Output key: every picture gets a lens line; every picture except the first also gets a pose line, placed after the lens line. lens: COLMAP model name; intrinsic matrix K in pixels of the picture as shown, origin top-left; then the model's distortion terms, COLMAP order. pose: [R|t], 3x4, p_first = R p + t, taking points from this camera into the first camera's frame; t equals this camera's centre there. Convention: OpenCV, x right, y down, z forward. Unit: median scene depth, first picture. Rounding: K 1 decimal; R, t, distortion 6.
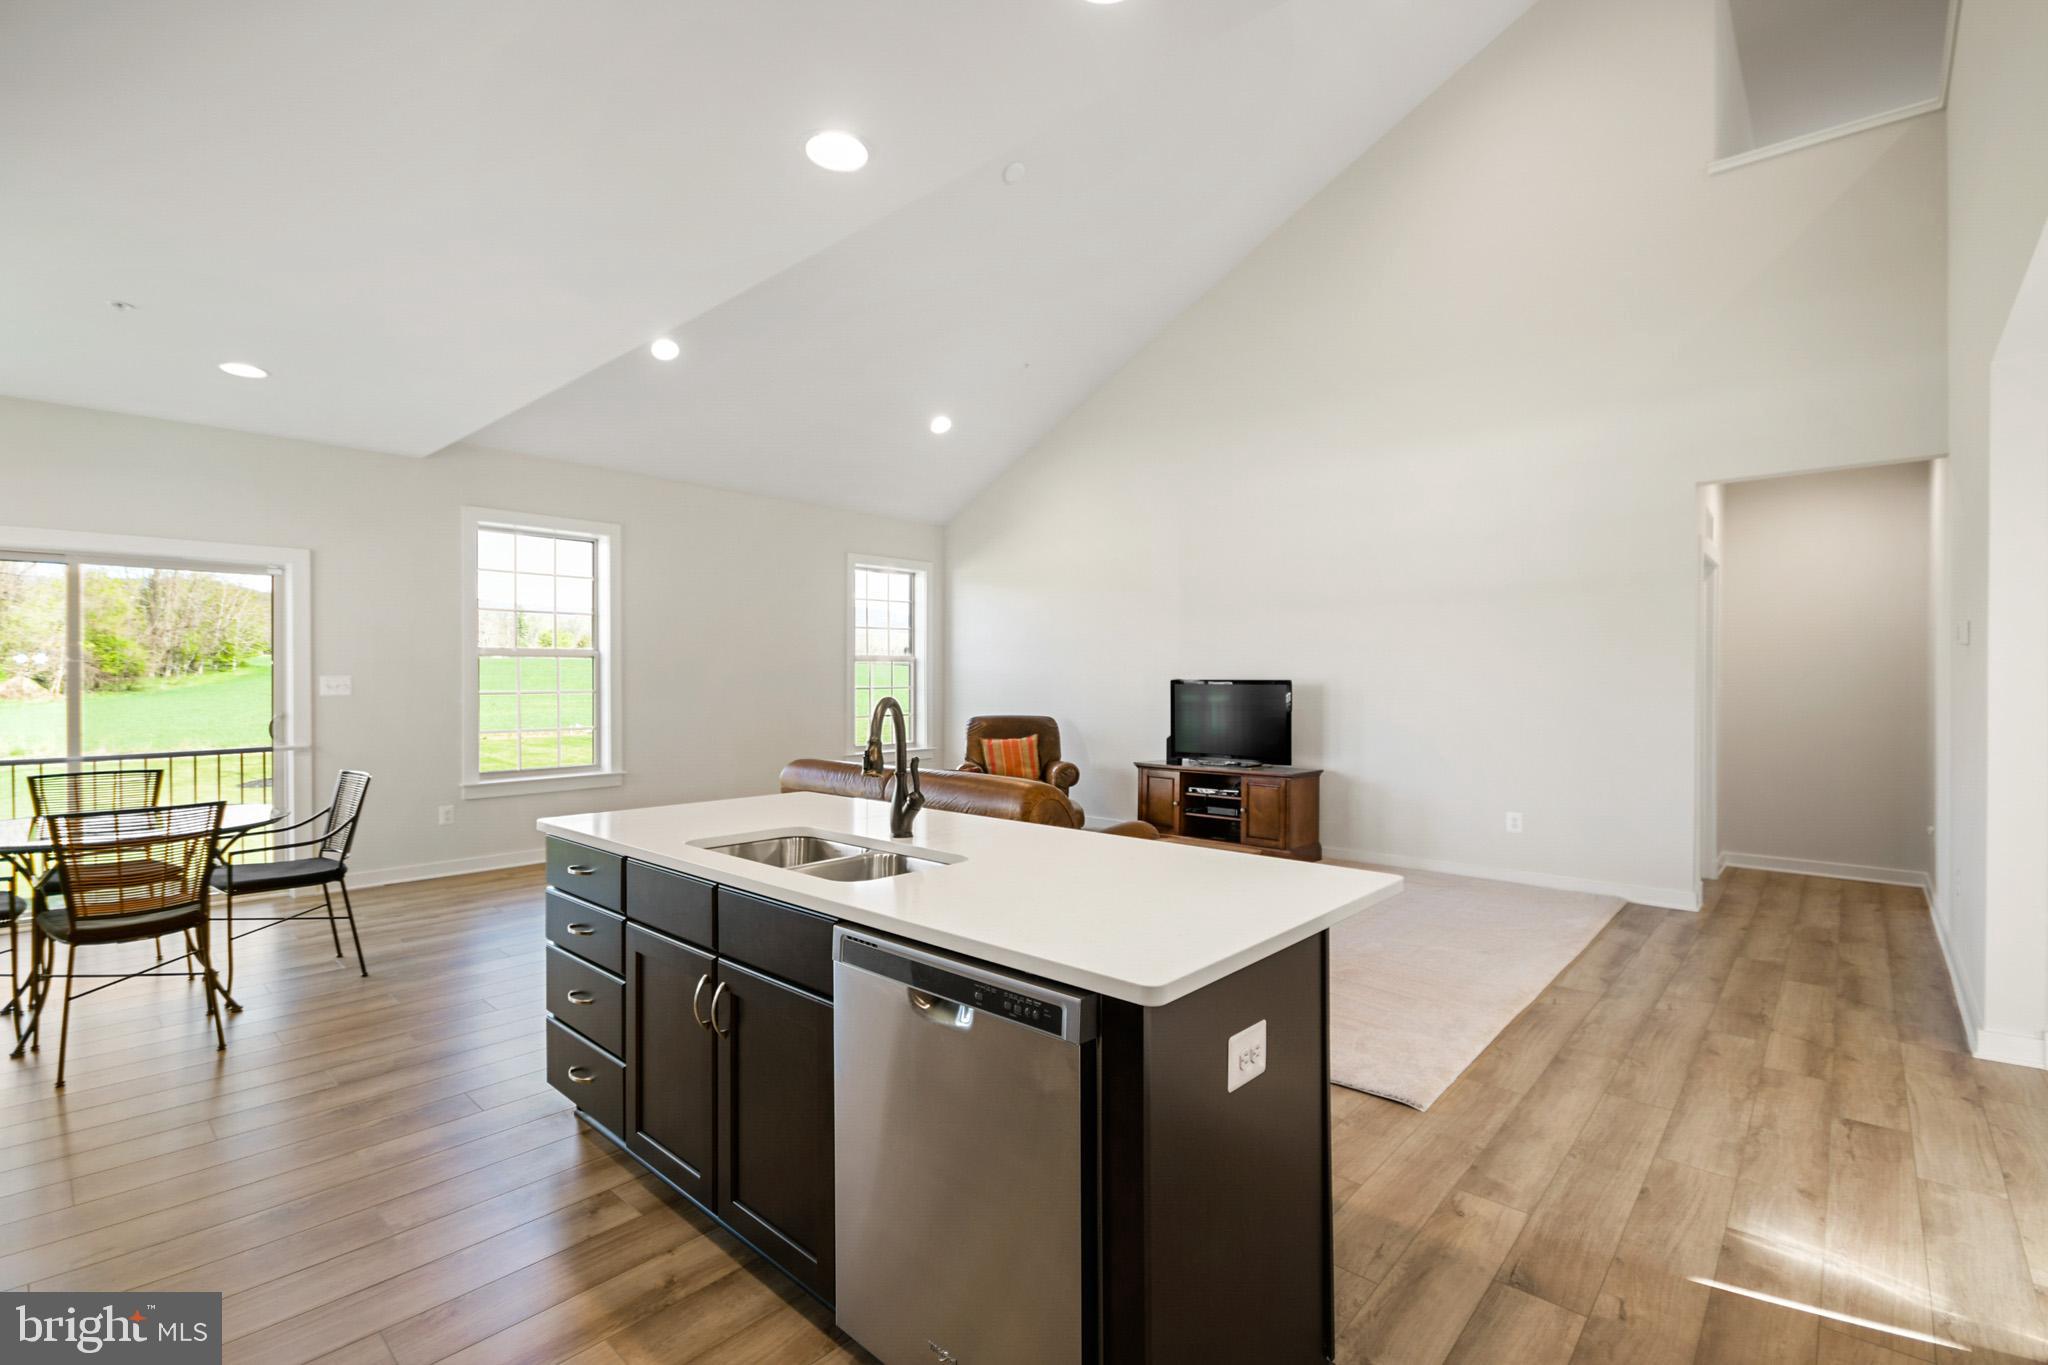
lens RADIAL K [[914.0, 0, 1024.0], [0, 914.0, 682.5], [0, 0, 1]] dist [0.025555, 0.000082]
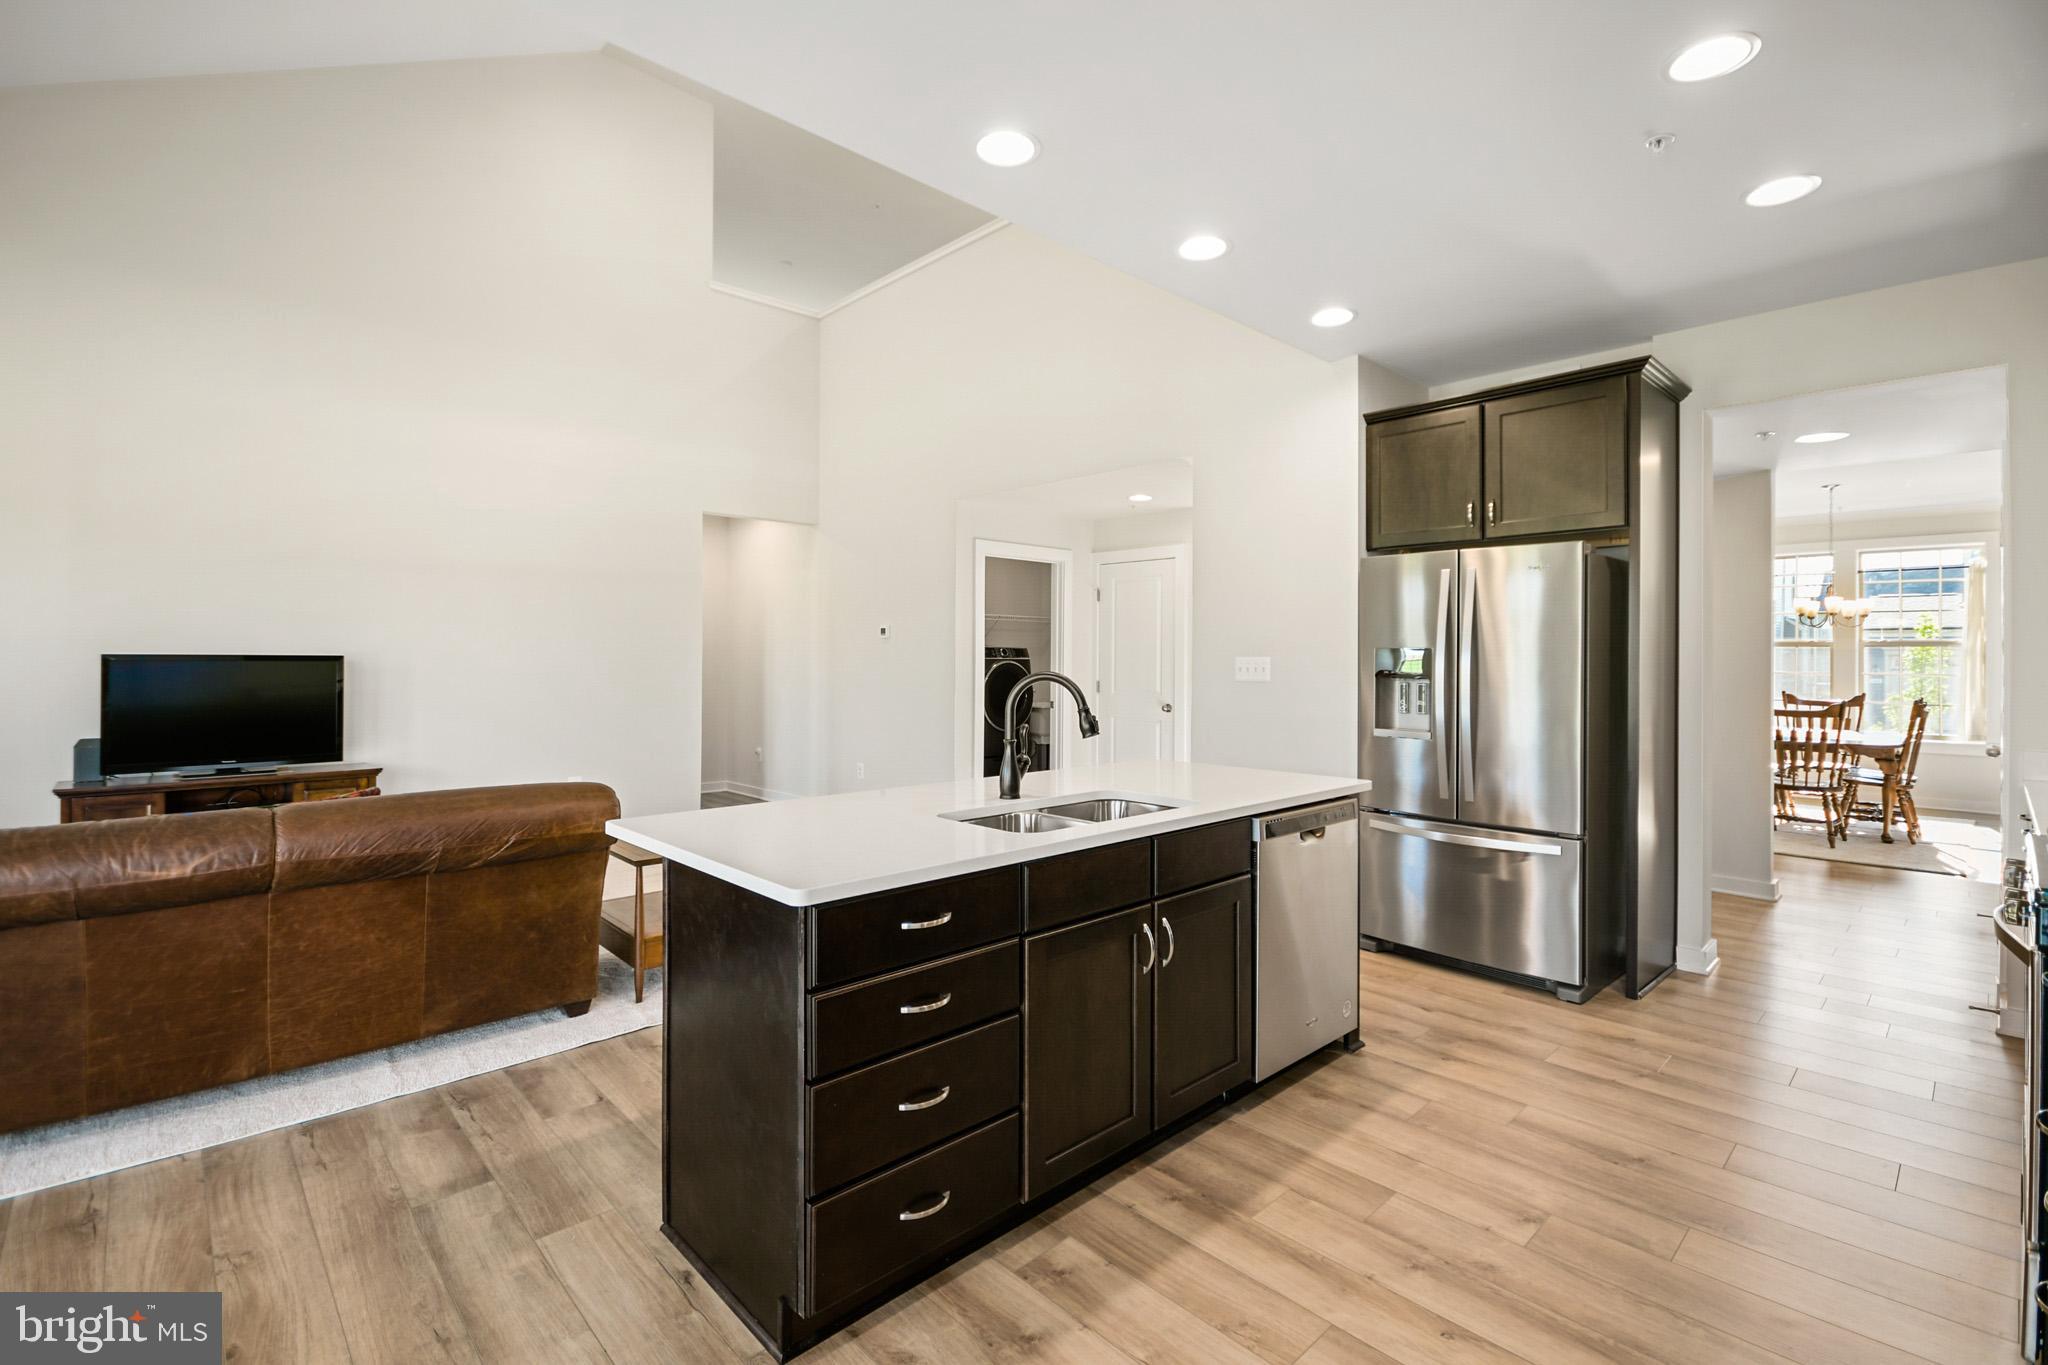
lens RADIAL K [[922.0, 0, 1024.0], [0, 922.0, 682.5], [0, 0, 1]] dist [-0.000337, -0.000023]
pose [[0.072942, -0.027706, 0.996951, -1.326951], [0.005437, 0.999610, 0.027382, 0.005781], [-0.997321, 0.003423, 0.073065, 0.993128]]
